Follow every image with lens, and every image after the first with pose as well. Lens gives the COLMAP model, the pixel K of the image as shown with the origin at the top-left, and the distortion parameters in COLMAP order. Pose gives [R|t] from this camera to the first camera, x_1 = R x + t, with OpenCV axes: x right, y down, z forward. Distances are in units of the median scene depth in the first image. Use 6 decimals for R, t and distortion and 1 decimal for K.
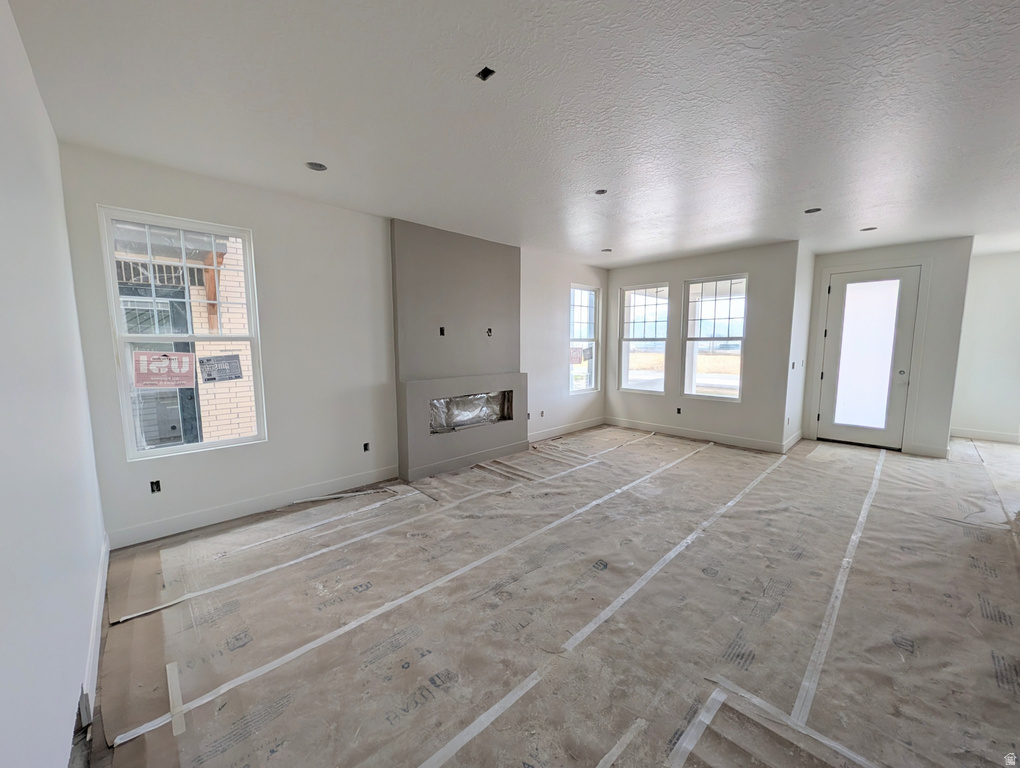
lens RADIAL K [[392.8, 0, 512.8], [0, 392.8, 385.2], [0, 0, 1]] dist [0.000670, 0.000087]
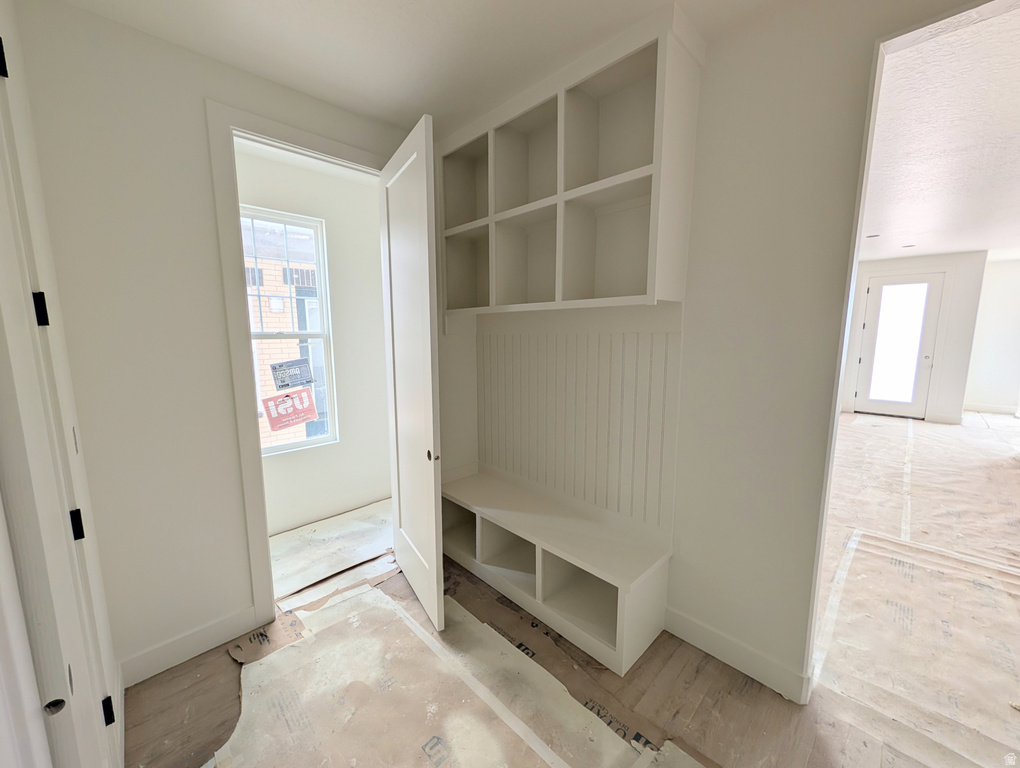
lens RADIAL K [[392.8, 0, 512.8], [0, 392.8, 385.2], [0, 0, 1]] dist [0.000670, 0.000087]
pose [[0.999968, -0.004212, 0.006803, -0.356198], [0.004019, 0.999596, 0.028151, 0.016834], [-0.006919, -0.028123, 0.999581, -0.259467]]
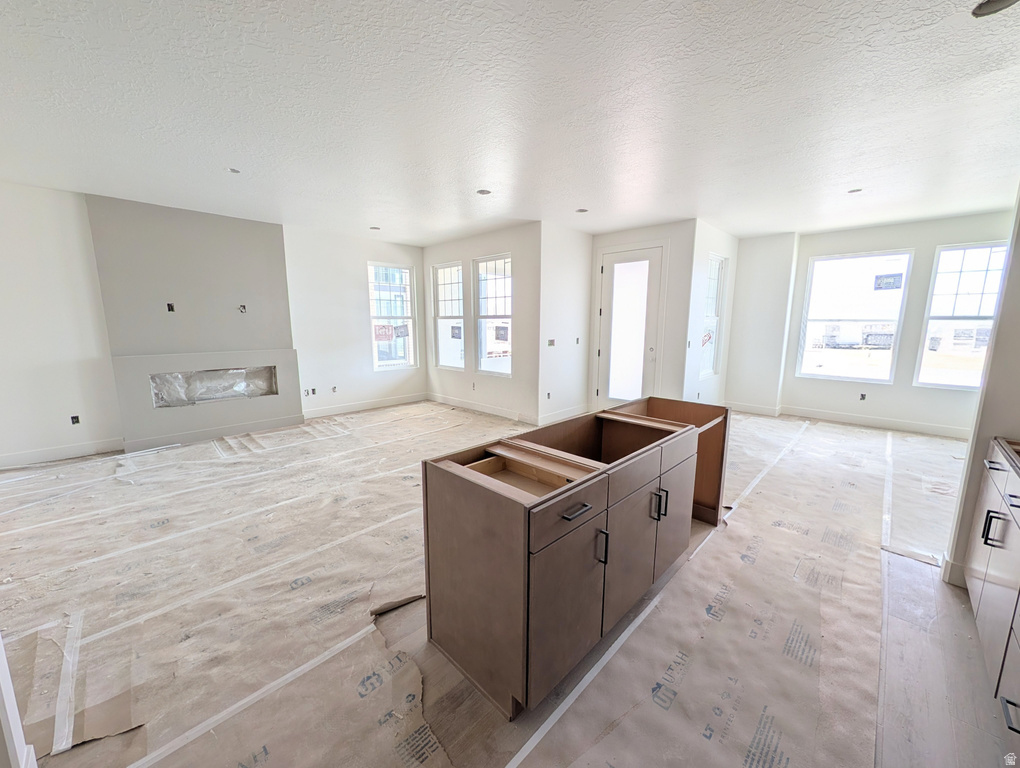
lens RADIAL K [[392.8, 0, 512.8], [0, 392.8, 385.2], [0, 0, 1]] dist [0.000670, 0.000087]
pose [[0.999621, -0.000543, 0.027510, 0.604904], [-0.000903, 0.998620, 0.052502, 0.008660], [-0.027500, -0.052507, 0.998242, -0.049125]]
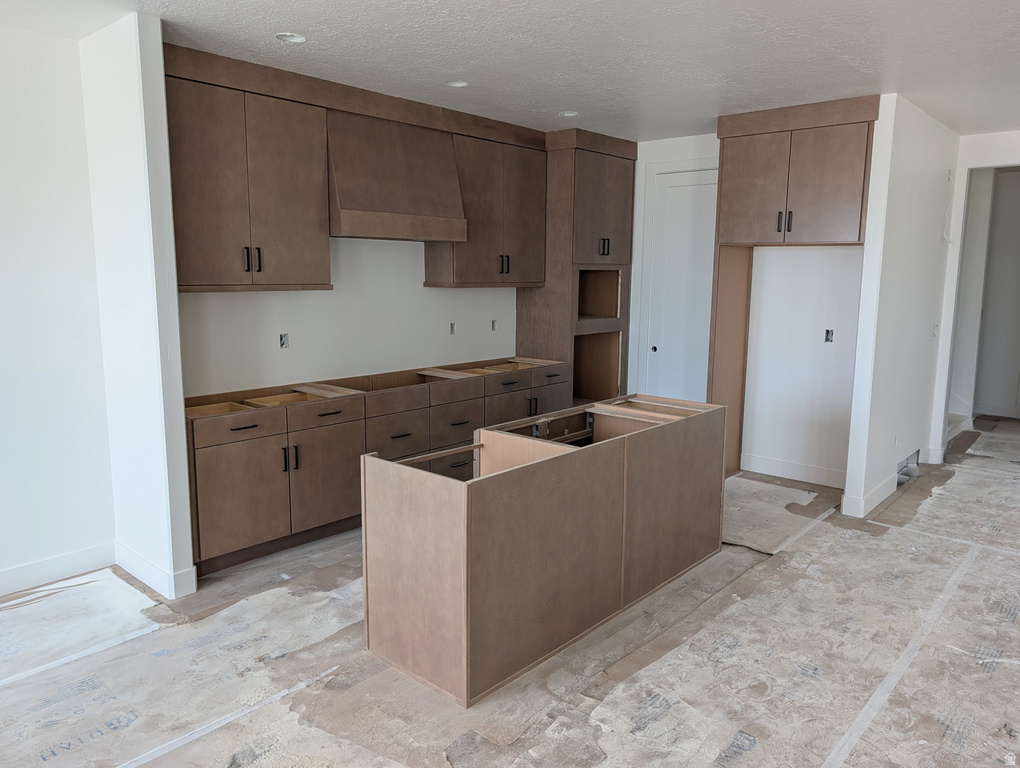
lens RADIAL K [[711.5, 0, 510.4], [0, 711.5, 380.6], [0, 0, 1]] dist [0.044499, -0.098879]
pose [[-0.997121, 0.003495, -0.075740, 0.840318], [-0.016629, 0.964535, 0.263432, -0.143721], [0.073975, 0.263933, -0.961700, 1.039504]]
